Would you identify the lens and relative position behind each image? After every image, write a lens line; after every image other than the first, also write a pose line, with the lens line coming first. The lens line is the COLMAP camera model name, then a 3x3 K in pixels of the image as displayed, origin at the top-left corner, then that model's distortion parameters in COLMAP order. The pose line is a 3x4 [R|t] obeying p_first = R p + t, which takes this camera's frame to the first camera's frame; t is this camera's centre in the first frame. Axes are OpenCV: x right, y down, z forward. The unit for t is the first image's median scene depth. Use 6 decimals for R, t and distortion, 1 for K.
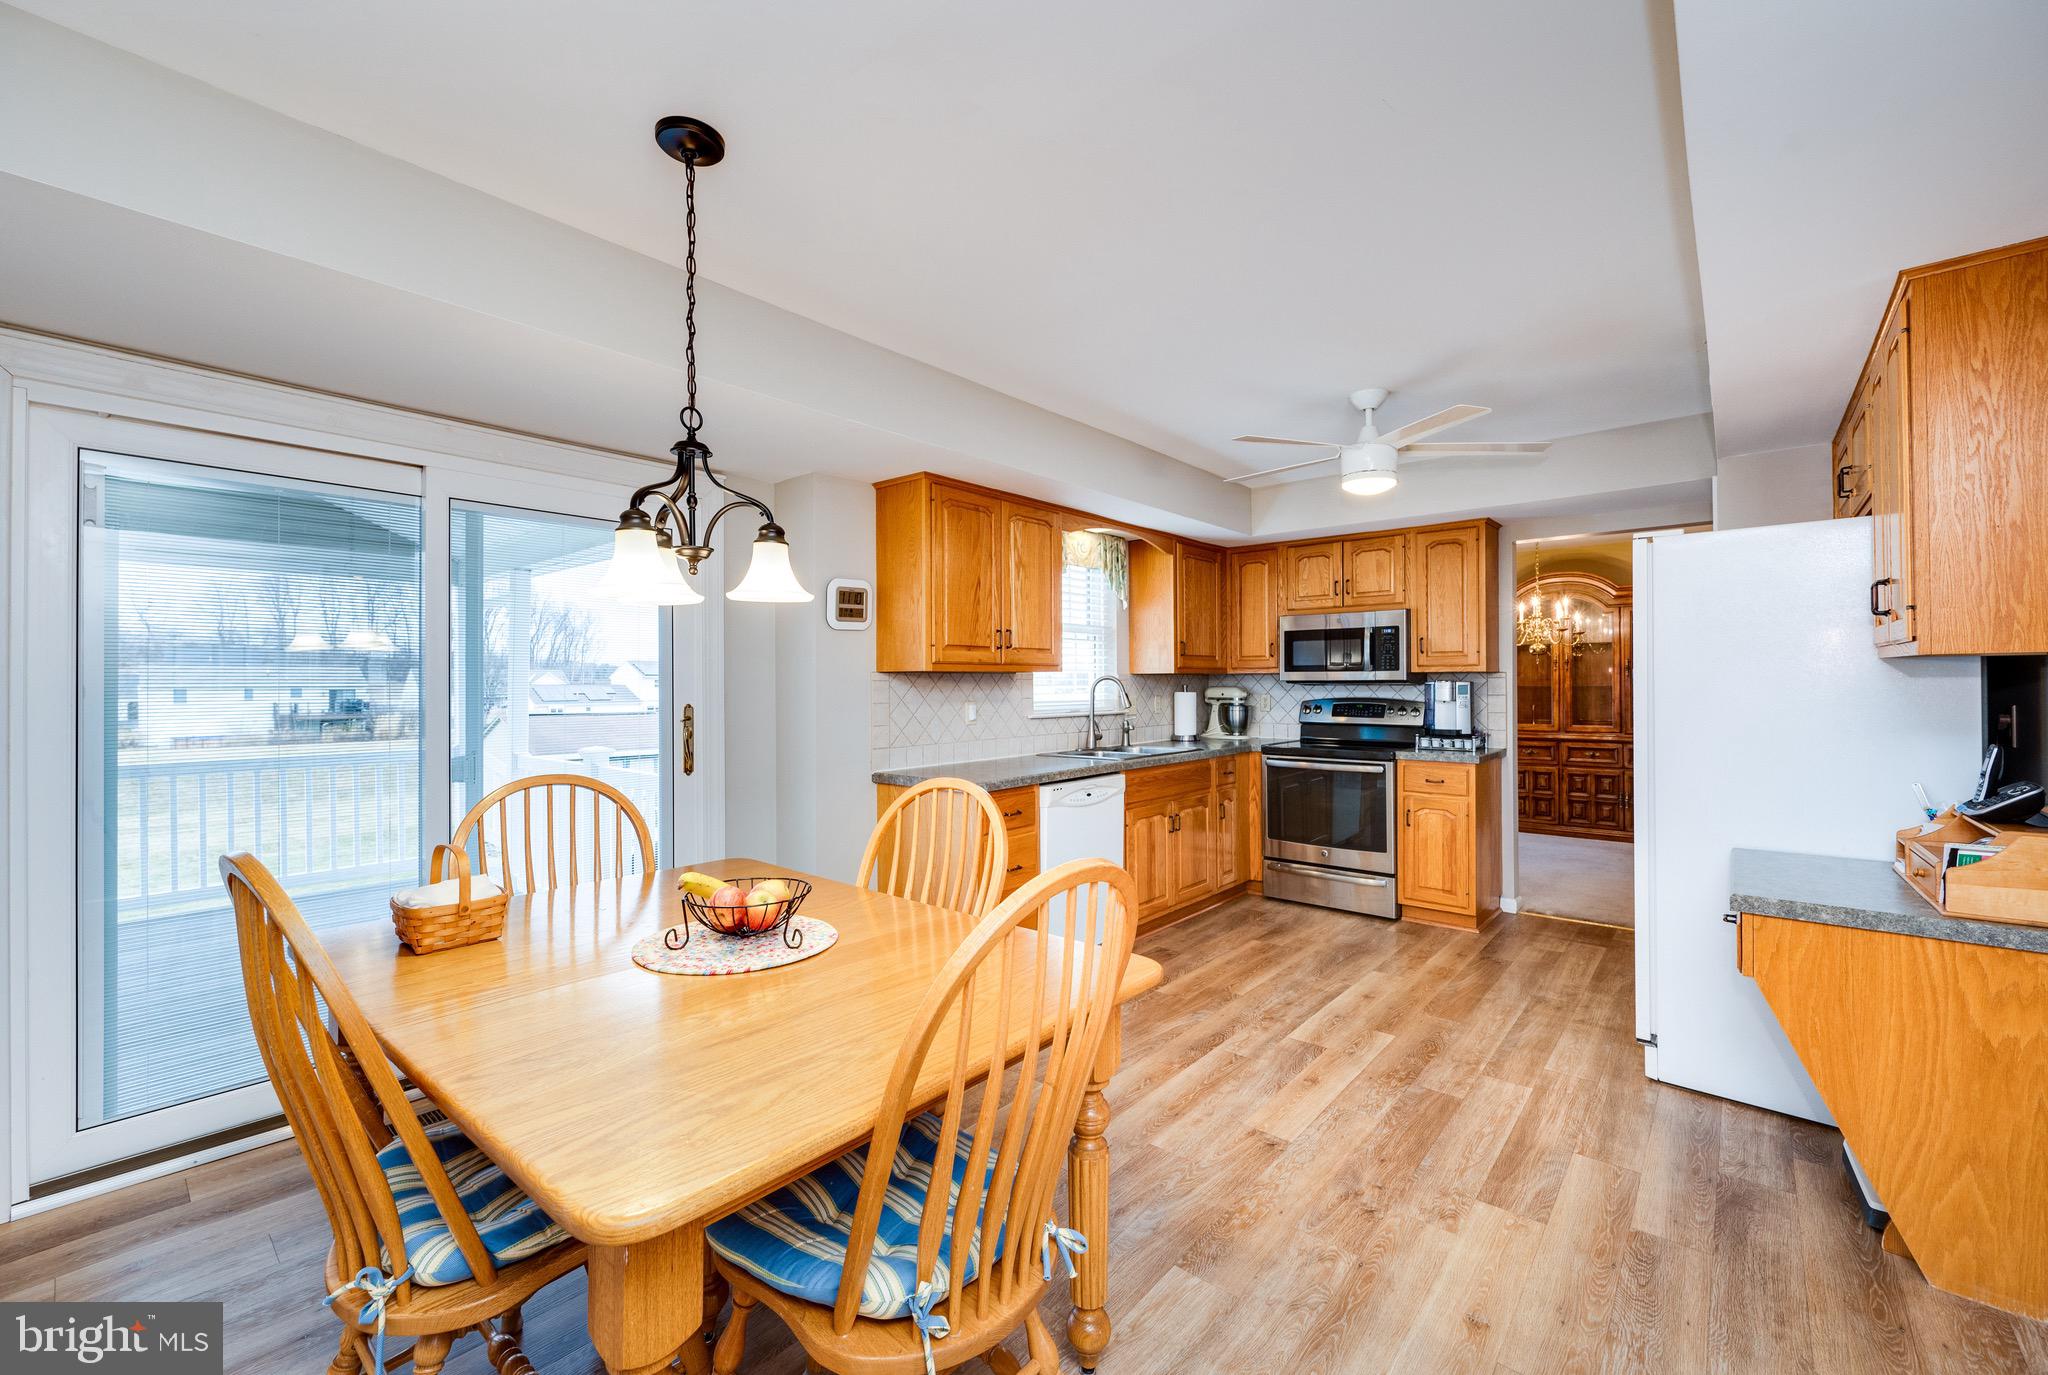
lens RADIAL K [[834.2, 0, 1026.6], [0, 834.2, 681.3], [0, 0, 1]] dist [0.000171, 0.000166]
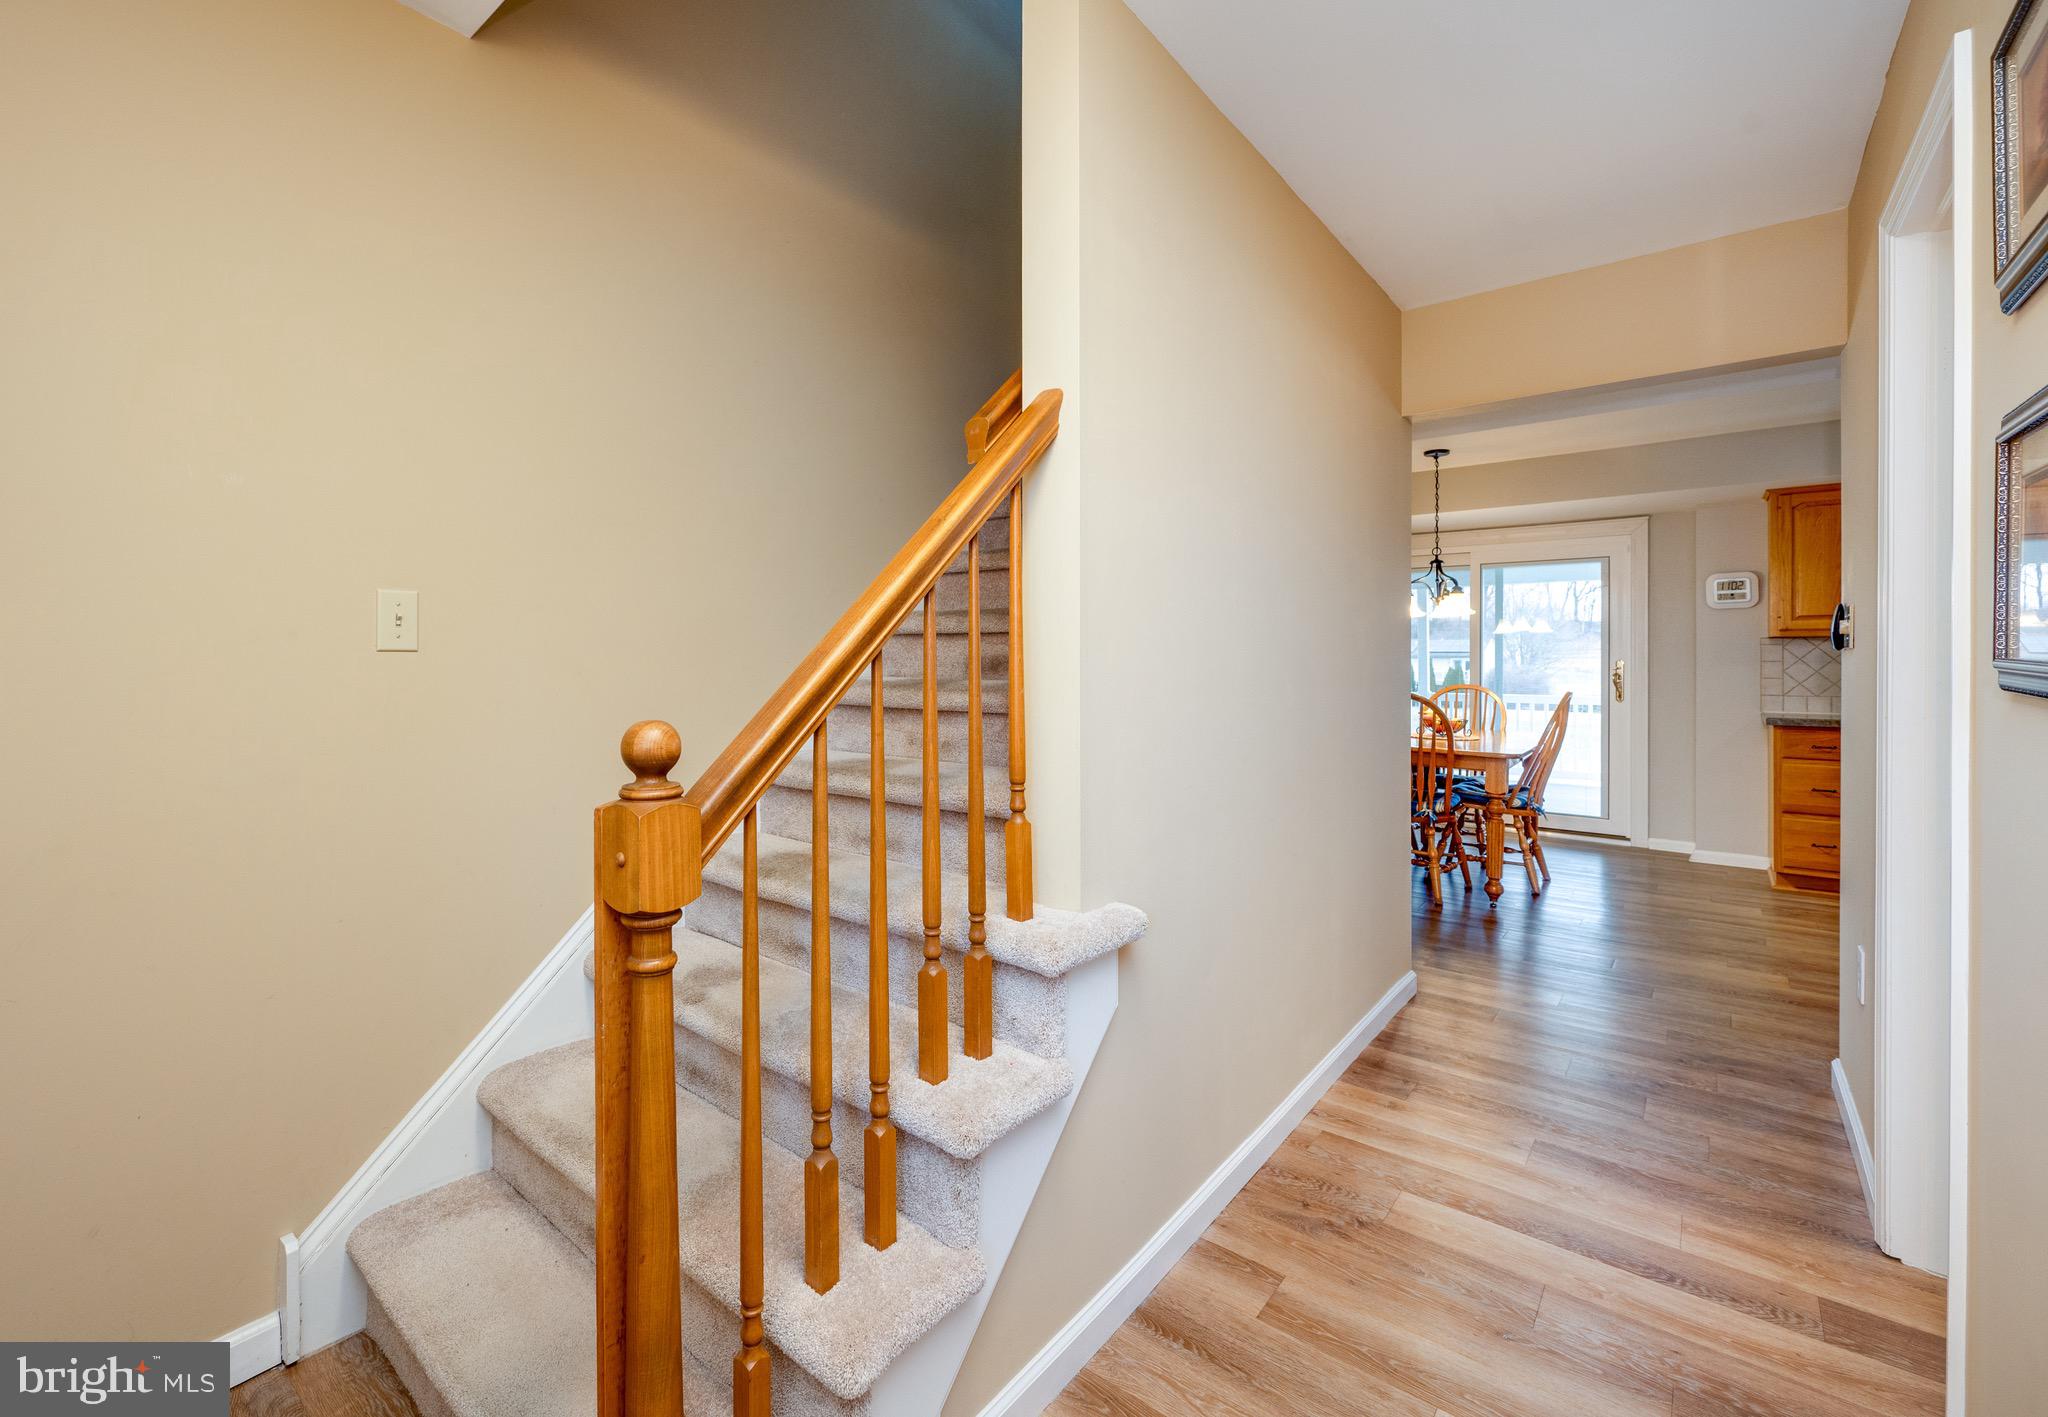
lens RADIAL K [[887.2, 0, 946.1], [0, 887.2, 661.9], [0, 0, 1]] dist [-0.000150, -0.000533]
pose [[0.002794, 0.007469, -0.999968, 0.961801], [0.000358, 0.999972, 0.007470, 0.012864], [0.999996, -0.000379, 0.002791, -0.247037]]
